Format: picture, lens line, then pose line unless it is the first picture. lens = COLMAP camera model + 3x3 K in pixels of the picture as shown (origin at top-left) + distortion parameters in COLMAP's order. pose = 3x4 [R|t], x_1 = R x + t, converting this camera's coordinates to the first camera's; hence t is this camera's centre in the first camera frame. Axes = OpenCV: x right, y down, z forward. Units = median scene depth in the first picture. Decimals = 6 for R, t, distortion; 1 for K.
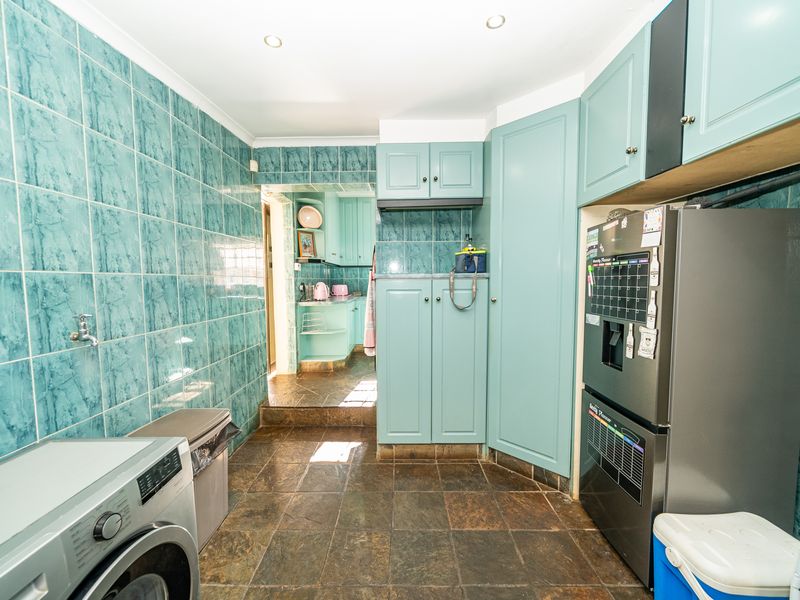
lens RADIAL K [[322.8, 0, 400.0], [0, 322.8, 300.0], [0, 0, 1]] dist [0.000420, -0.000044]
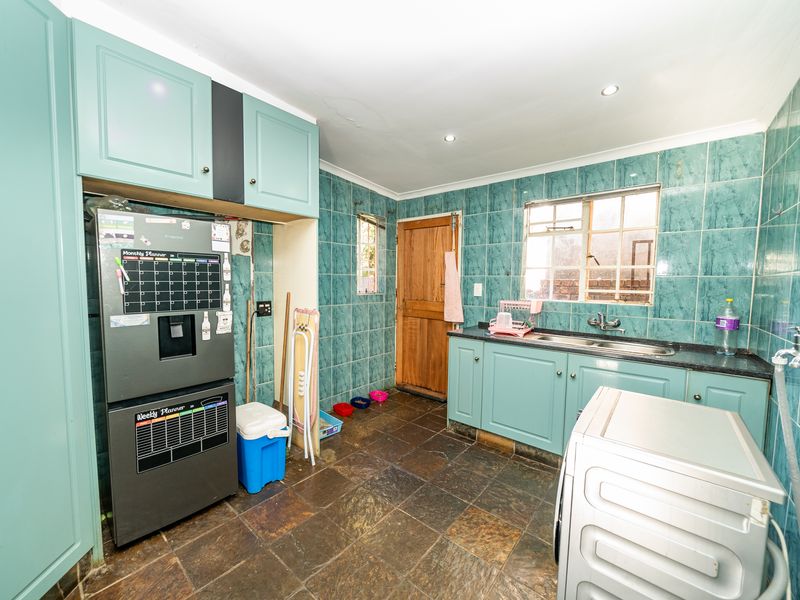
lens RADIAL K [[322.8, 0, 400.0], [0, 322.8, 300.0], [0, 0, 1]] dist [0.000420, -0.000044]
pose [[-0.778617, -0.041625, 0.626117, -0.611756], [0.031522, 0.993943, 0.105279, -0.075208], [-0.626707, 0.101709, -0.772589, 1.458889]]
